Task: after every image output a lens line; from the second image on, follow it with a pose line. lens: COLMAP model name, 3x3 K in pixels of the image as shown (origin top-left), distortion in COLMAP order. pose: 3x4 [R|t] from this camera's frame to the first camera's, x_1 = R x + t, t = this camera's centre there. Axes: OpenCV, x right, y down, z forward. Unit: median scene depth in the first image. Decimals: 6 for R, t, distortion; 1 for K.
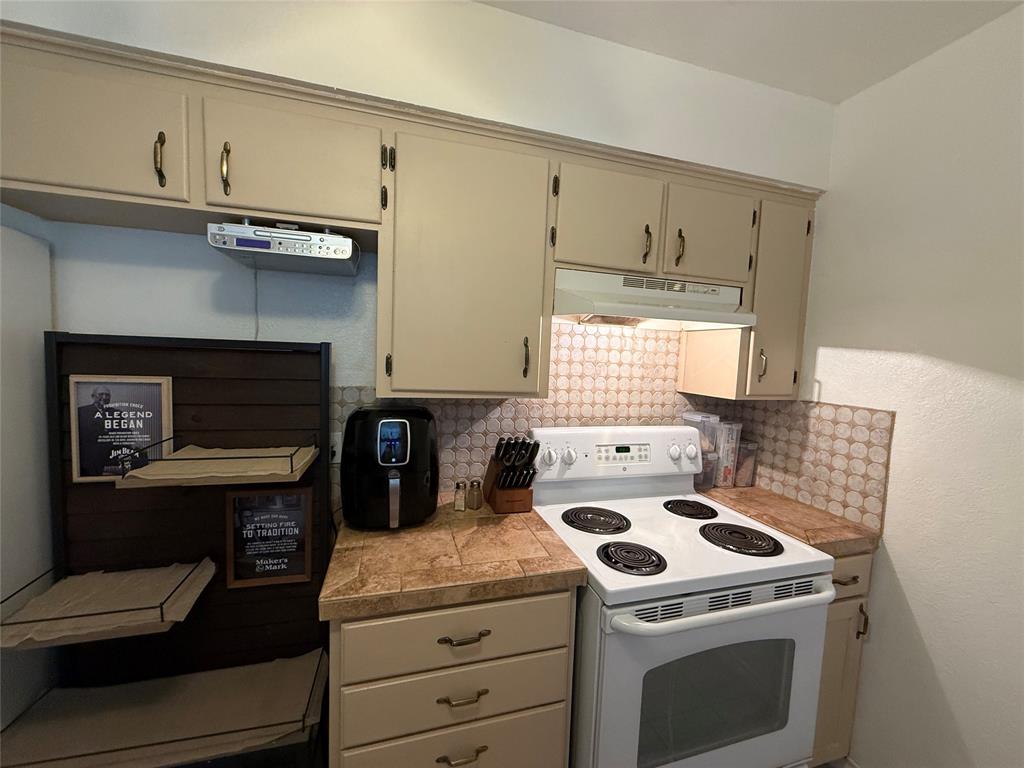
lens RADIAL K [[411.2, 0, 513.2], [0, 411.2, 384.0], [0, 0, 1]] dist [0.006194, -0.001003]
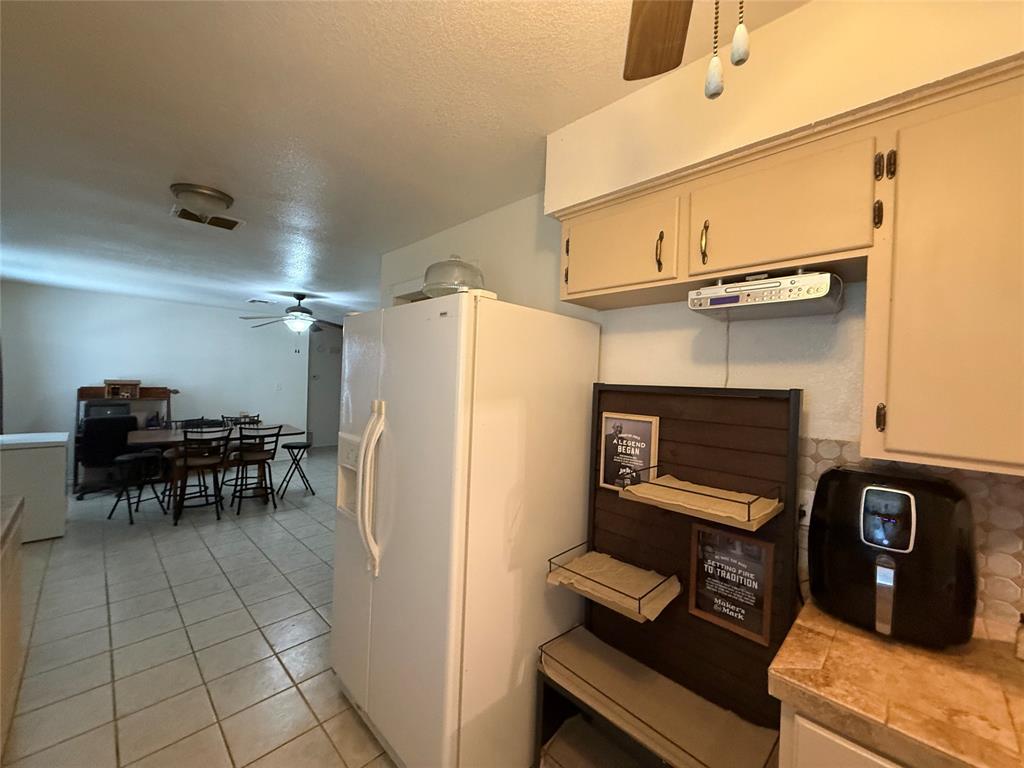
lens RADIAL K [[411.2, 0, 511.0], [0, 411.2, 384.5], [0, 0, 1]] dist [0.006194, -0.001003]
pose [[0.487447, -0.013689, -0.873045, 0.043878], [-0.079913, 0.994981, -0.060219, -0.004489], [0.869488, 0.099121, 0.483907, -0.004871]]
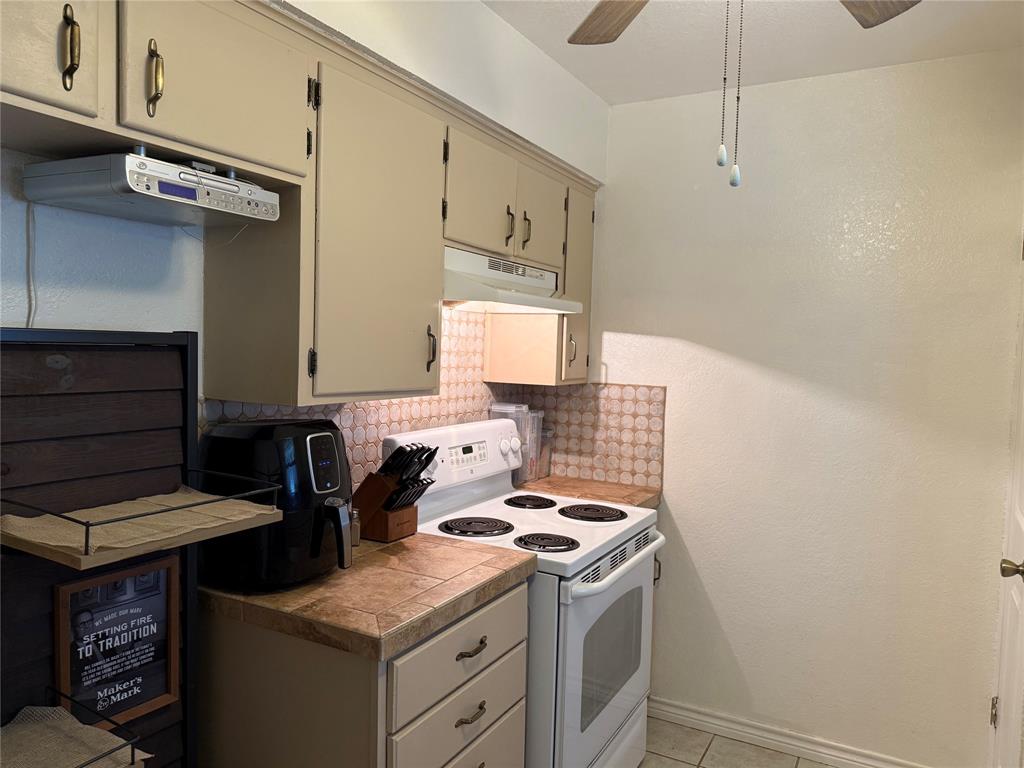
lens RADIAL K [[730.1, 0, 507.0], [0, 730.1, 386.6], [0, 0, 1]] dist [0.083340, -0.091914]
pose [[0.711681, -0.057806, 0.700120, -0.979731], [0.049988, 0.998250, 0.031609, -0.026212], [-0.700722, 0.012502, 0.713325, -0.216404]]
